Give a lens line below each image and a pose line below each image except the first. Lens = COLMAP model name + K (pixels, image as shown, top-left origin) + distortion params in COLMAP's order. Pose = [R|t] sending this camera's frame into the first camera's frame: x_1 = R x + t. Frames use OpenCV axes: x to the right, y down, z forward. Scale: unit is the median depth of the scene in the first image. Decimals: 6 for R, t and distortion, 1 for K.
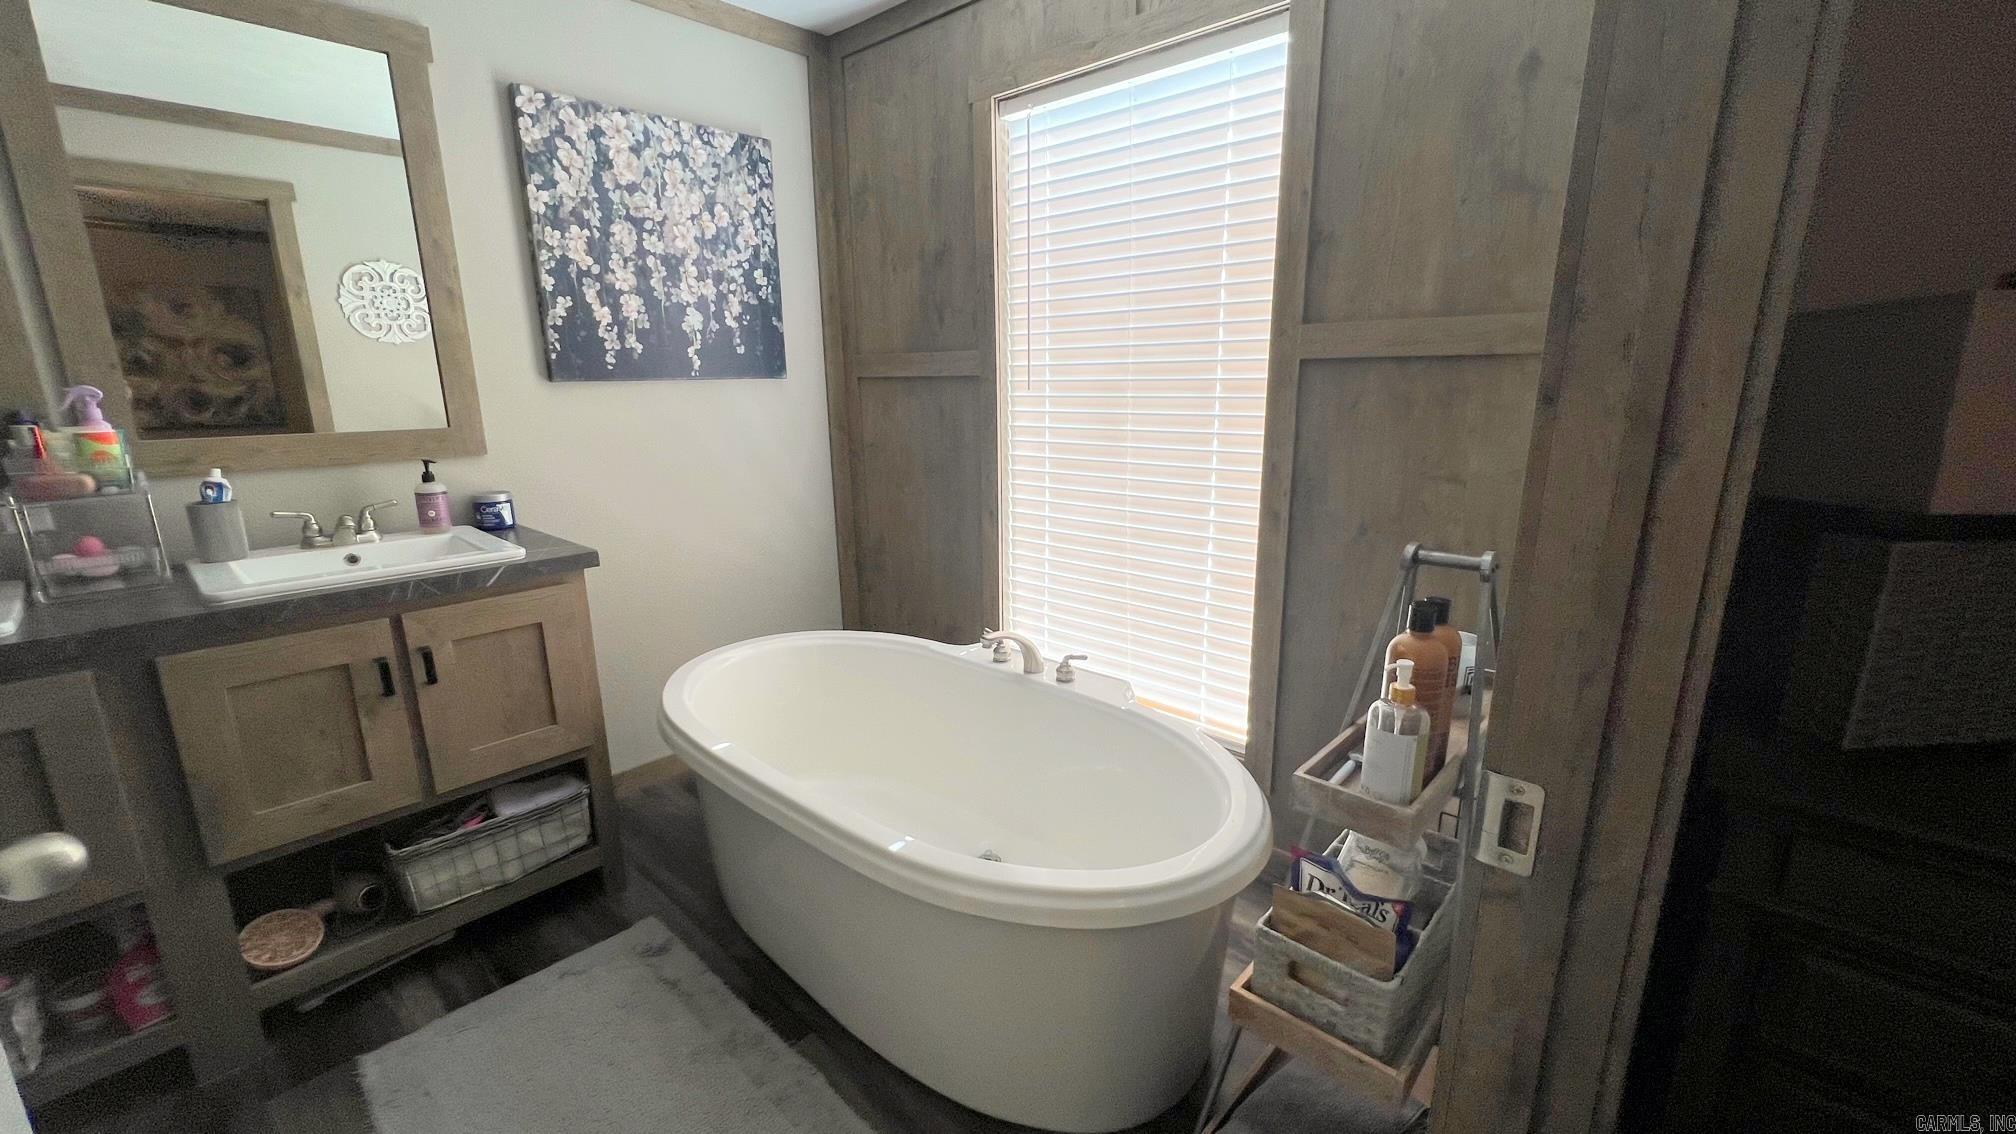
lens RADIAL K [[809.3, 0, 1010.1], [0, 809.3, 574.6], [0, 0, 1]] dist [0.000609, 0.000750]
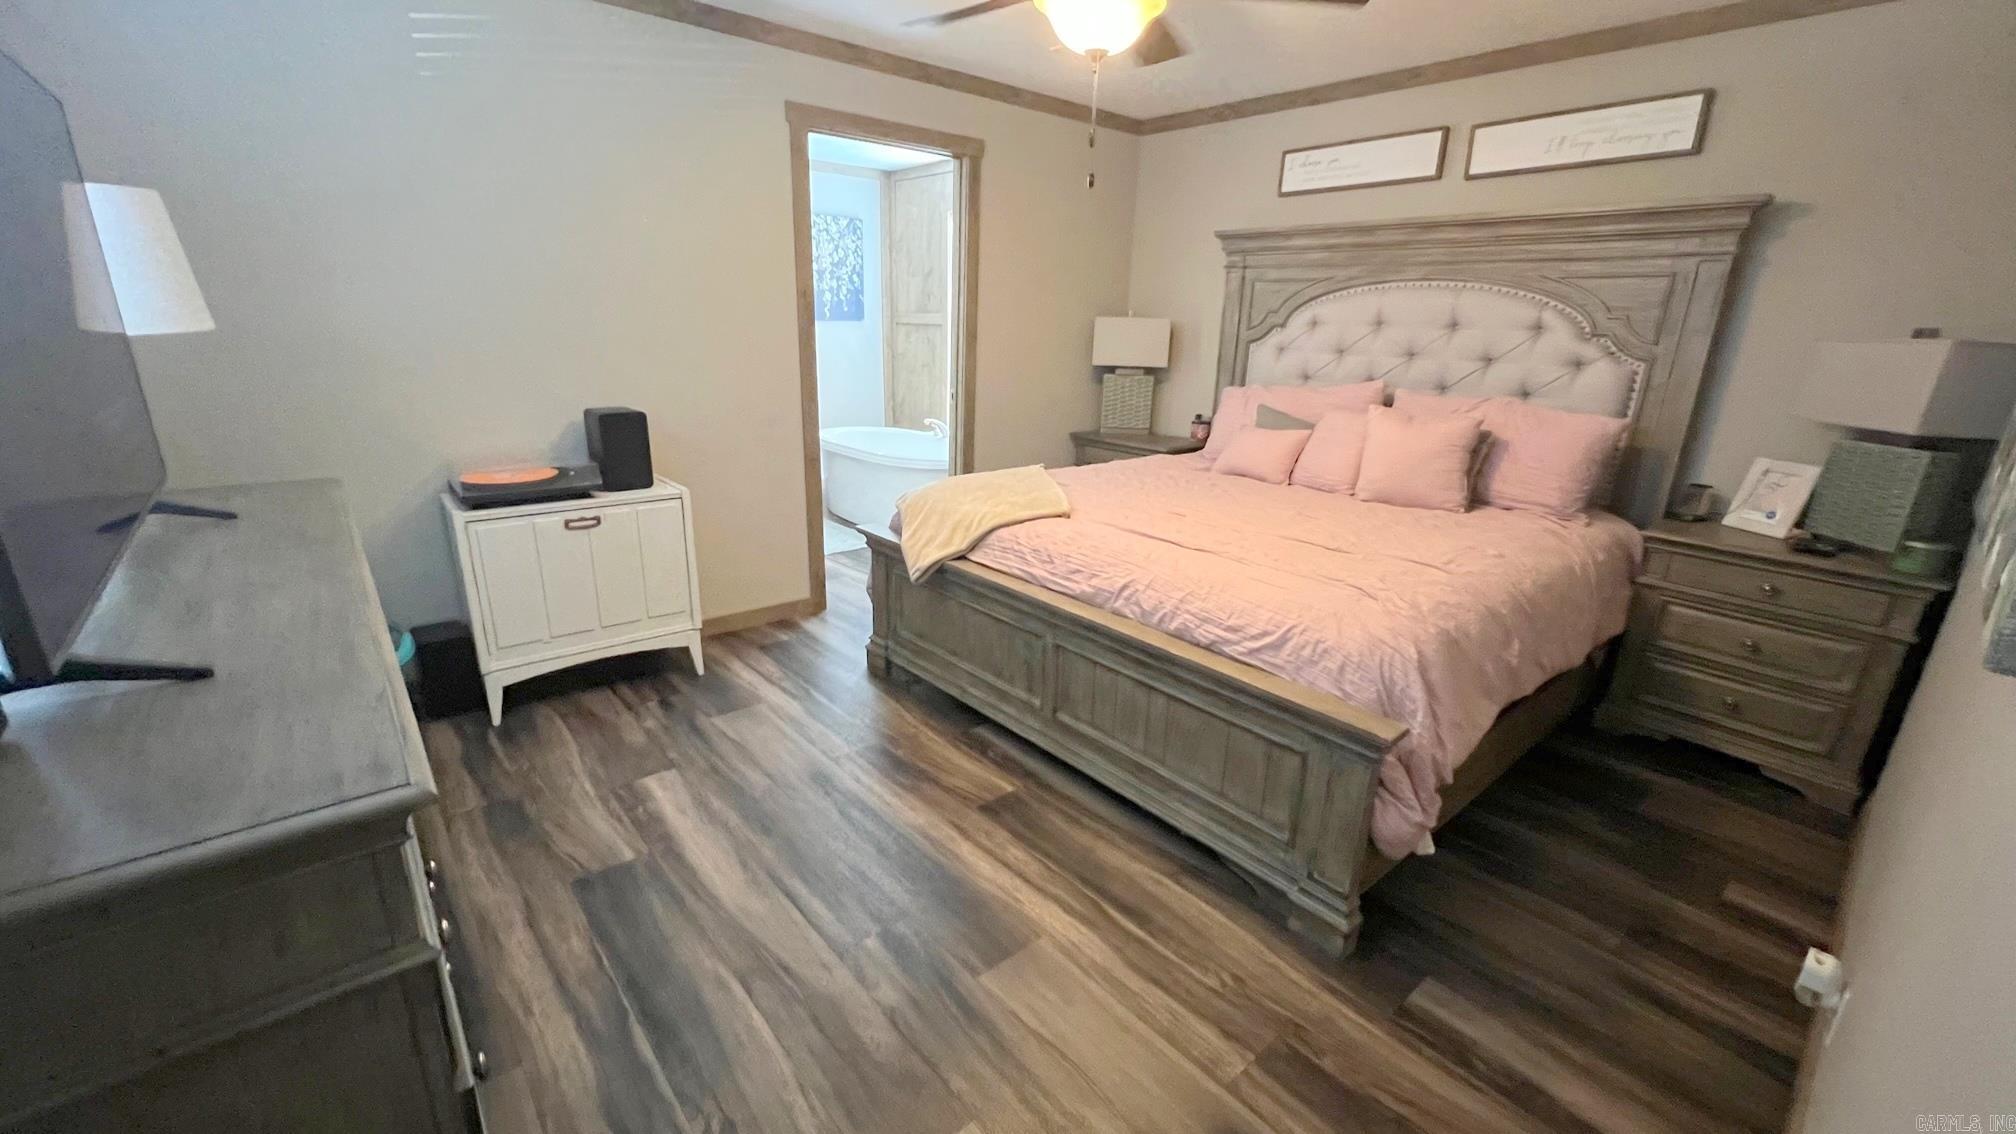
lens RADIAL K [[809.3, 0, 1015.9], [0, 809.3, 575.9], [0, 0, 1]] dist [0.000609, 0.000750]
pose [[0.992875, 0.071367, -0.095430, 0.452734], [-0.064454, 0.995198, 0.073663, 0.299458], [0.100229, -0.066987, 0.992707, -1.383807]]
